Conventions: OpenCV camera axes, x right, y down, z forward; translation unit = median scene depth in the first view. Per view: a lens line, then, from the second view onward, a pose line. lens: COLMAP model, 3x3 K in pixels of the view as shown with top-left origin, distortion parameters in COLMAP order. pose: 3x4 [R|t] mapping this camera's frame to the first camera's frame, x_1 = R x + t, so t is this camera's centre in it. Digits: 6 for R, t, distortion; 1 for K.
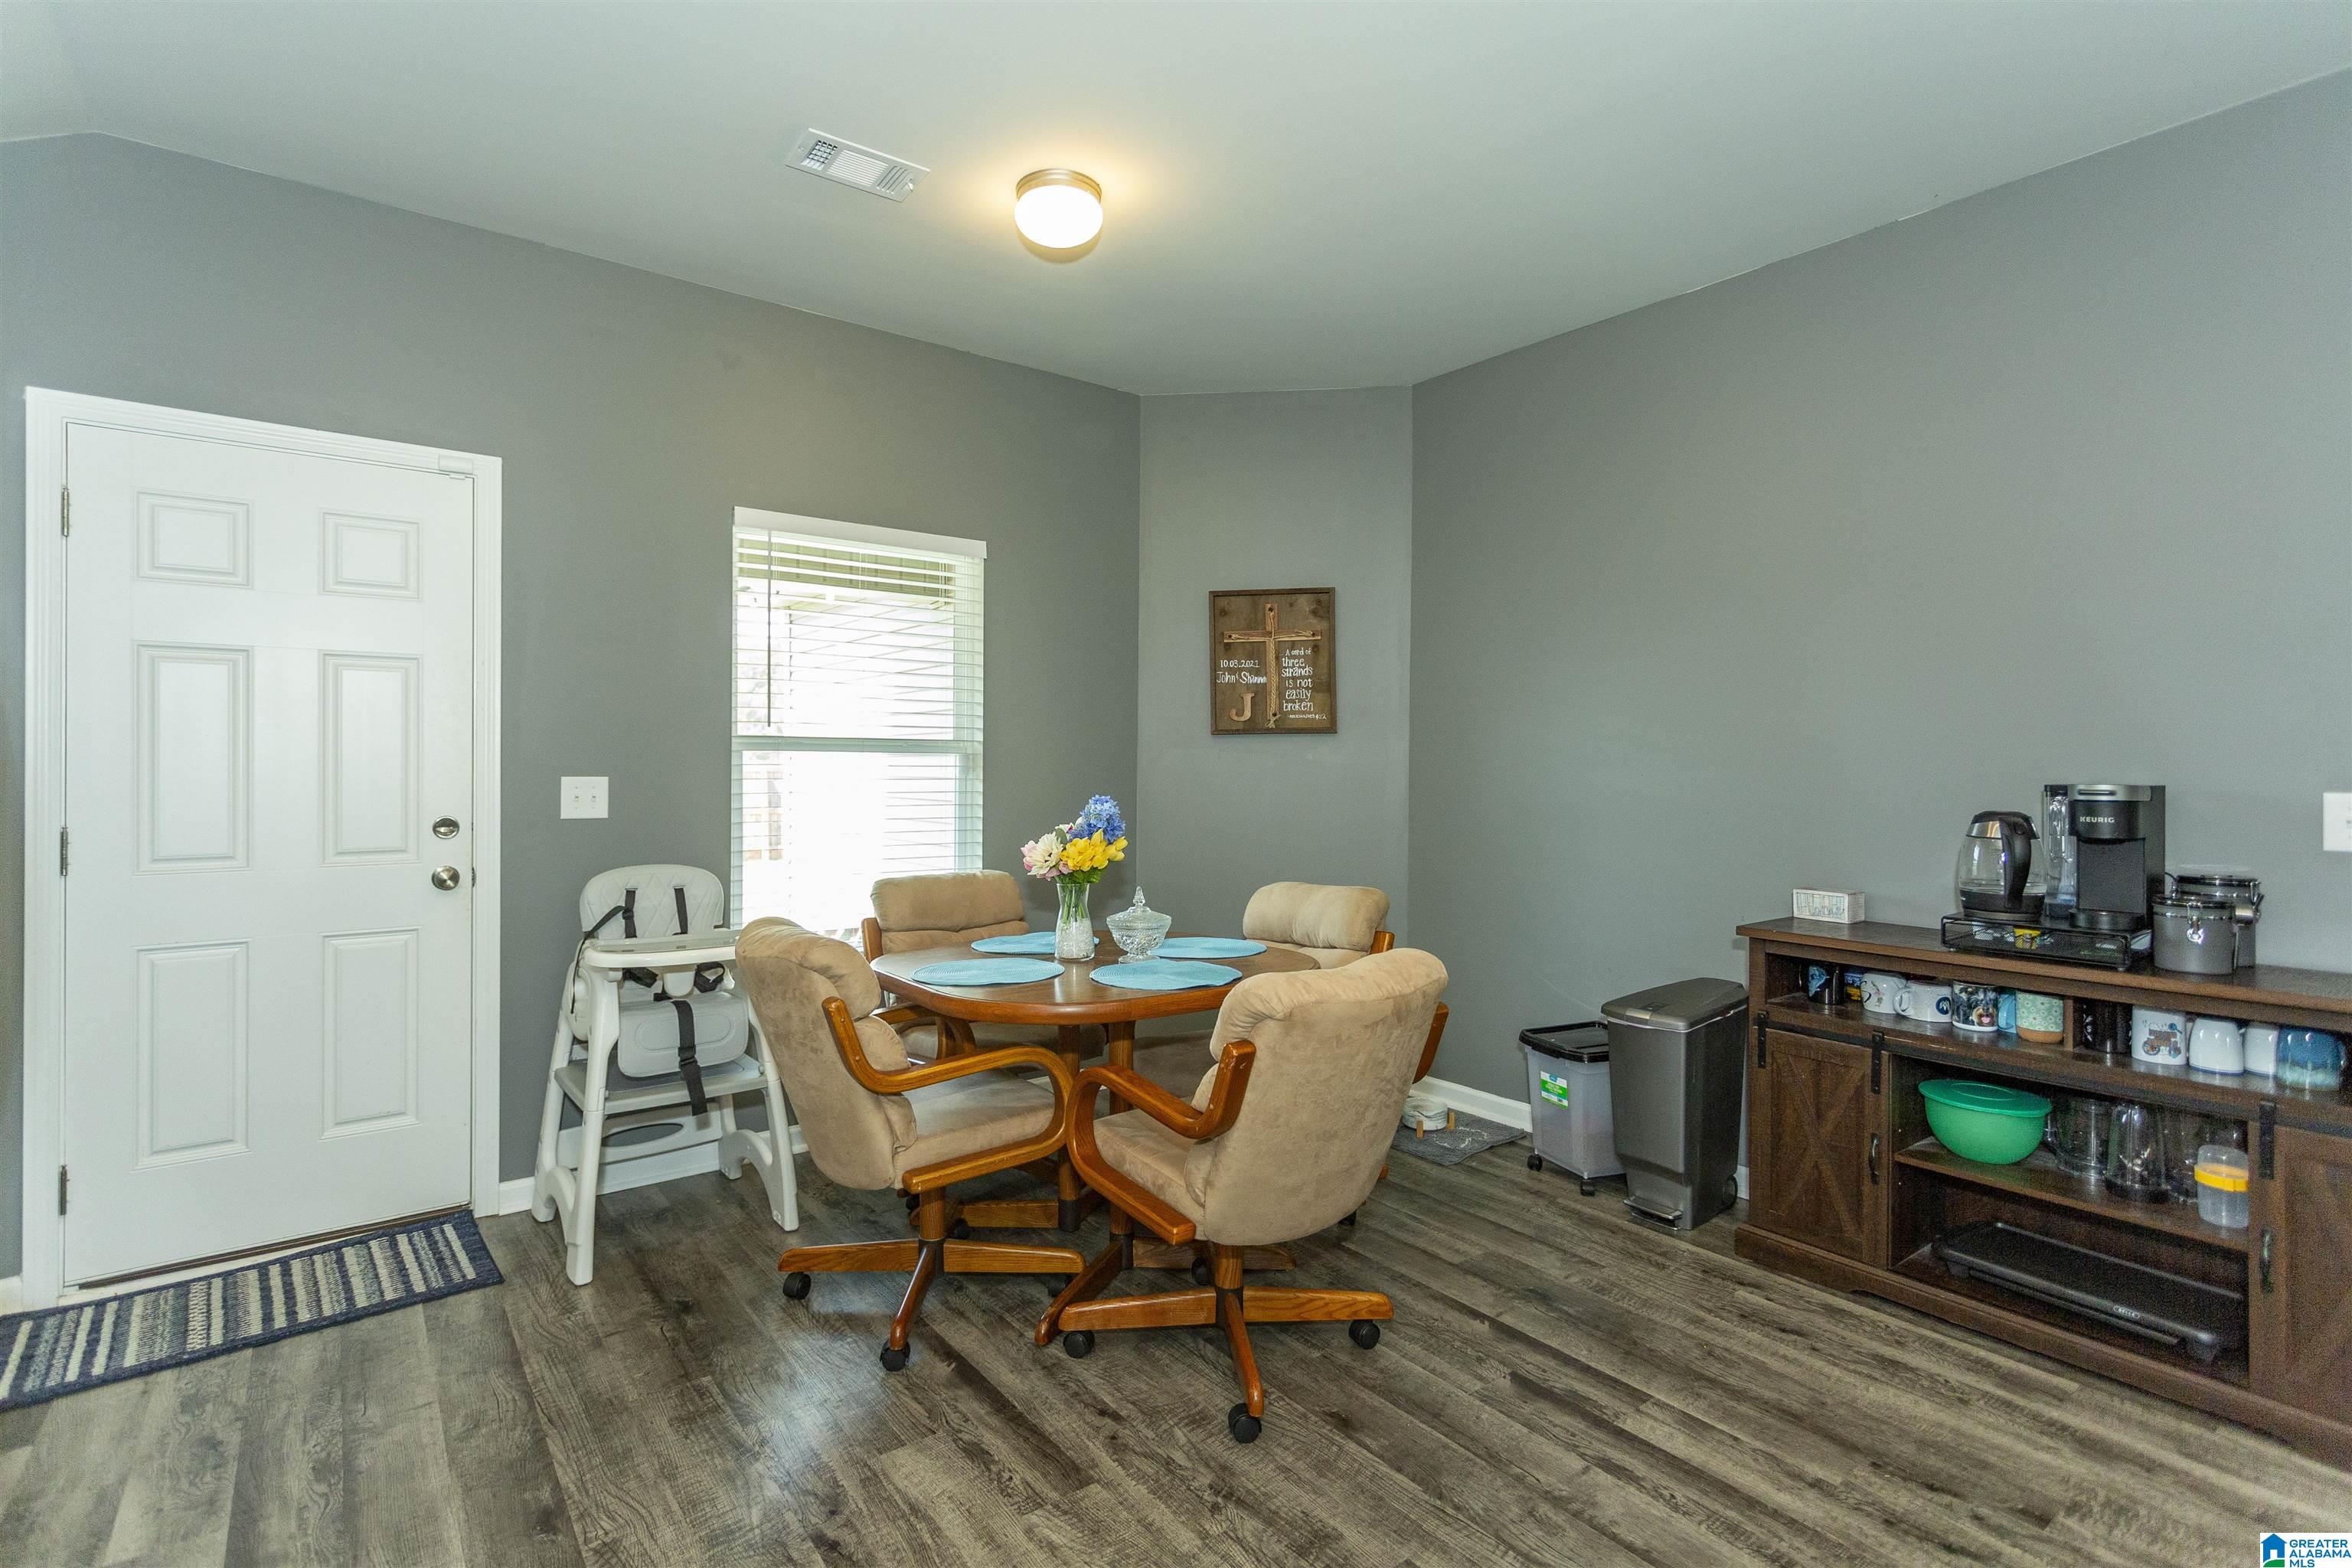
lens RADIAL K [[1115.2, 0, 1173.9], [0, 1115.2, 773.0], [0, 0, 1]] dist [0.002133, 0.001315]
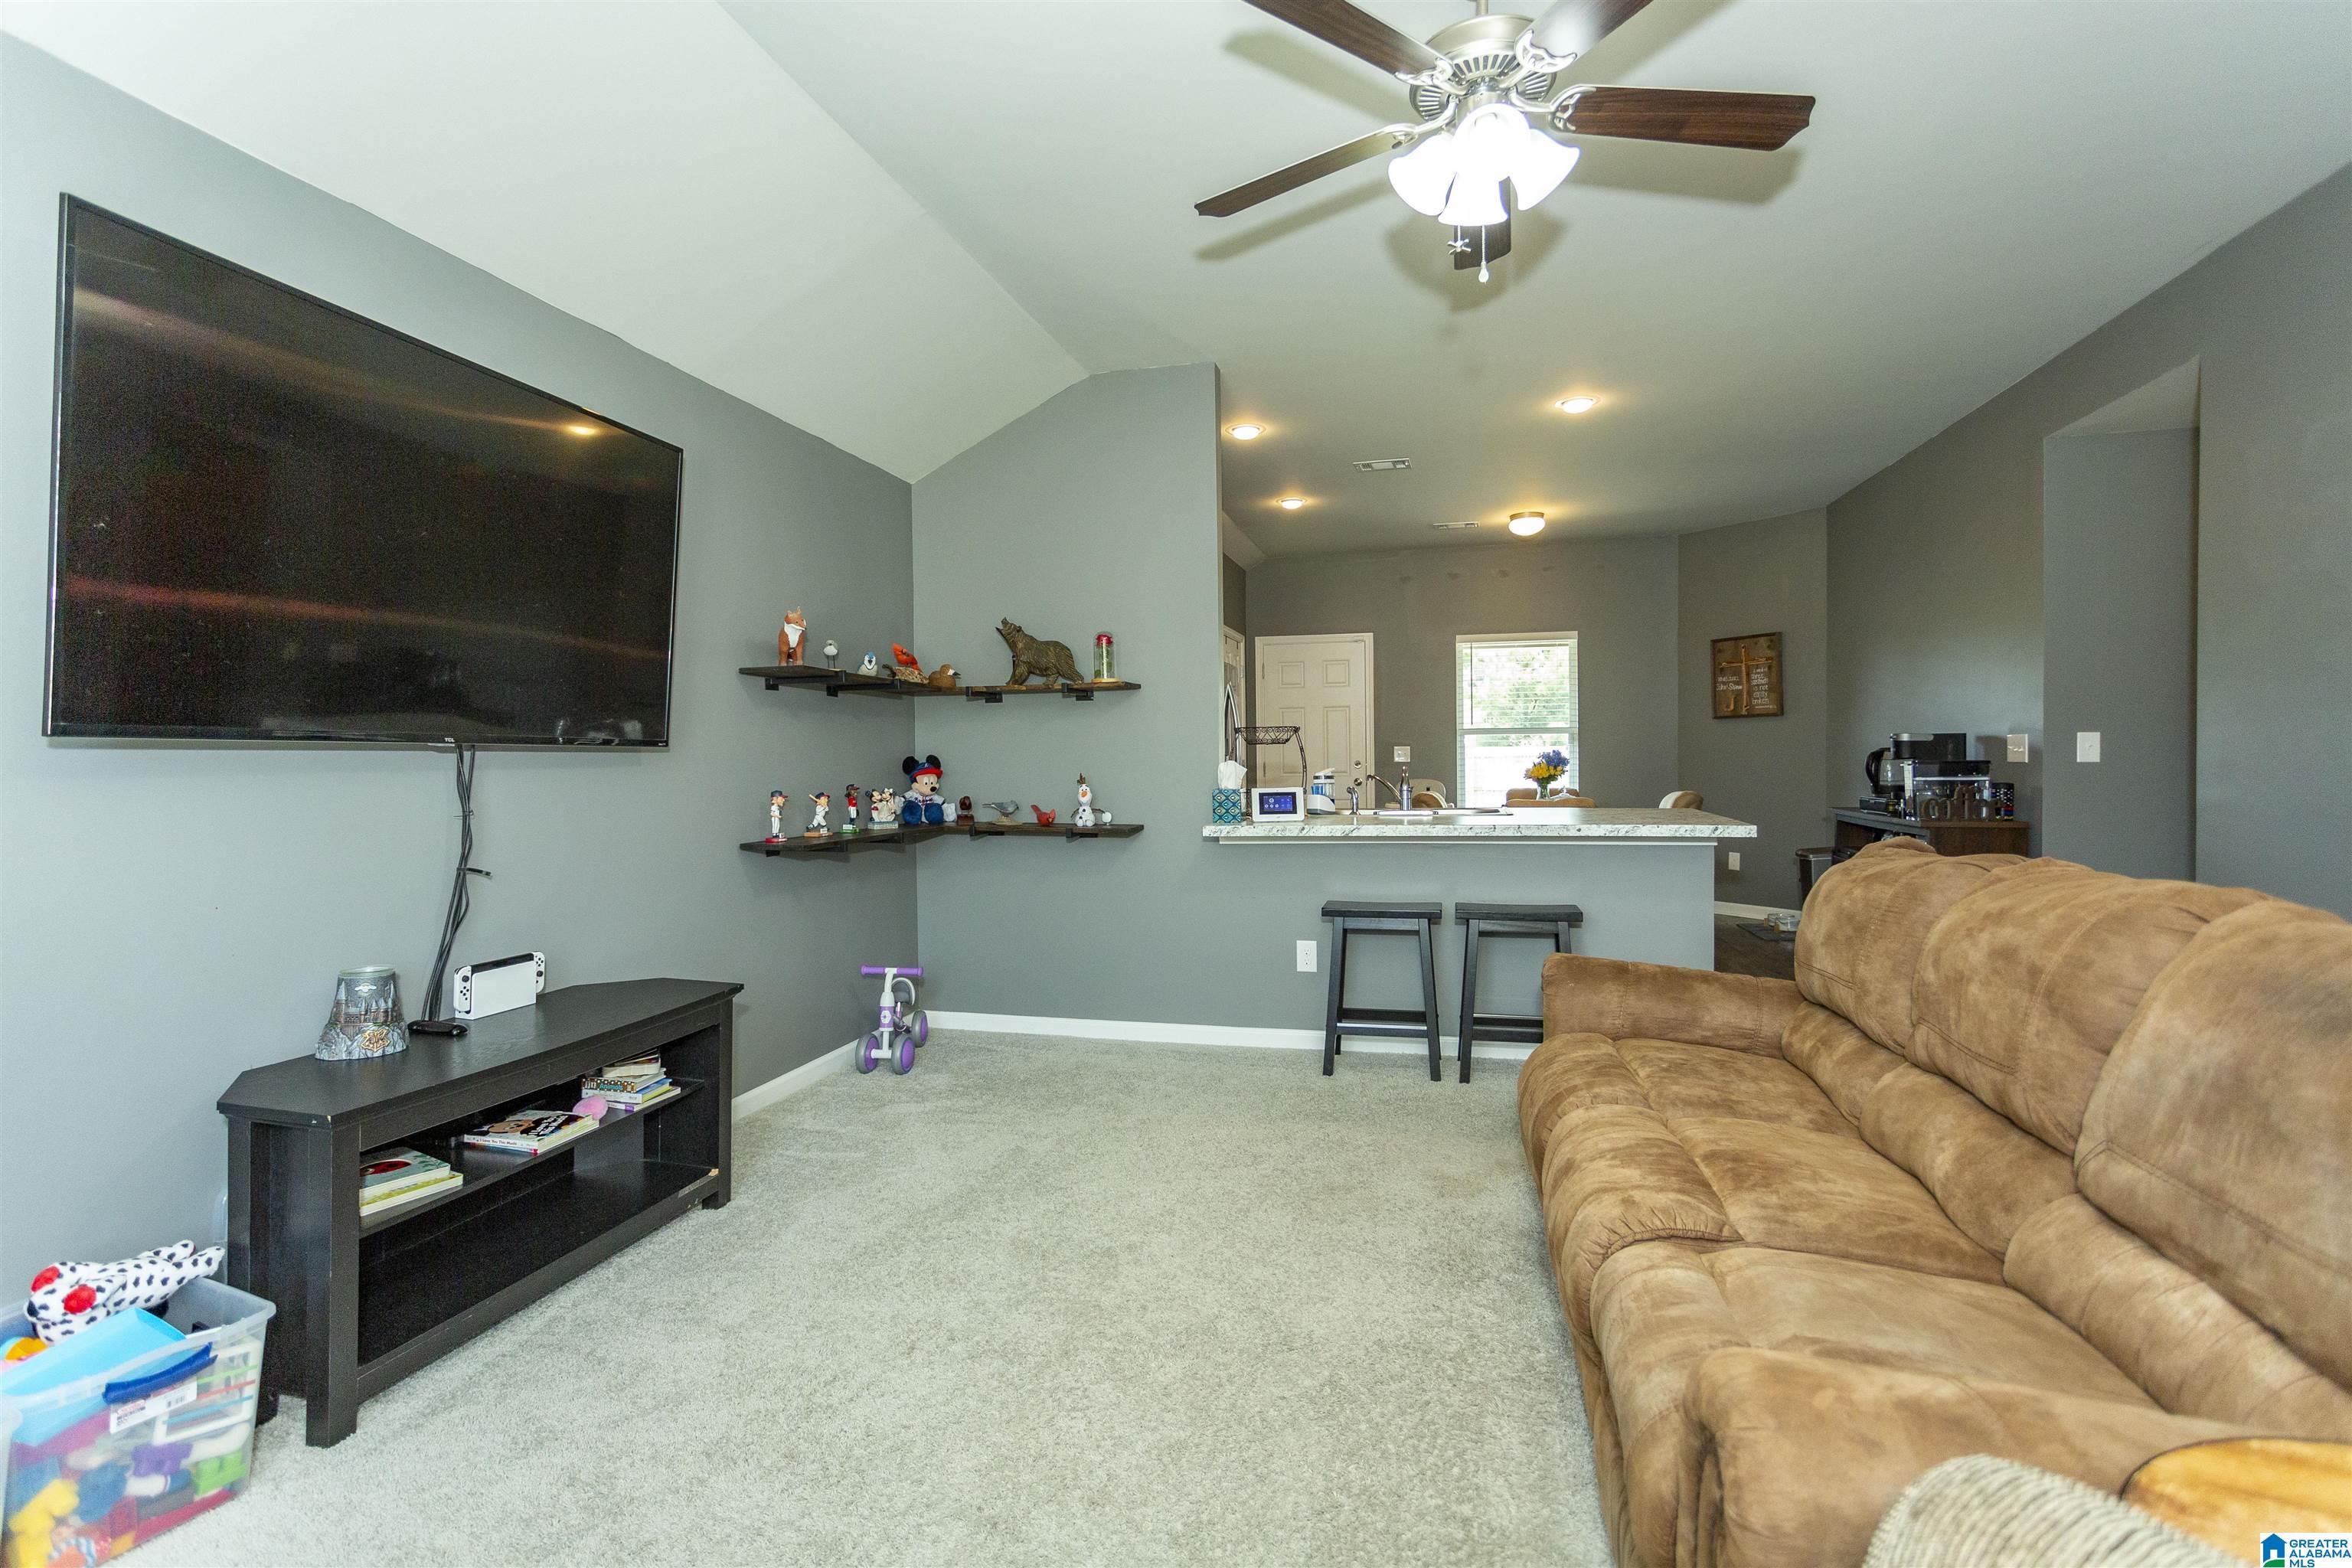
lens RADIAL K [[1115.2, 0, 1175.8], [0, 1115.2, 774.8], [0, 0, 1]] dist [0.002133, 0.001315]
pose [[0.626270, 0.001460, -0.779605, 0.901709], [0.008182, 0.999931, 0.008445, 0.033119], [0.779563, -0.011667, 0.626215, -0.811913]]
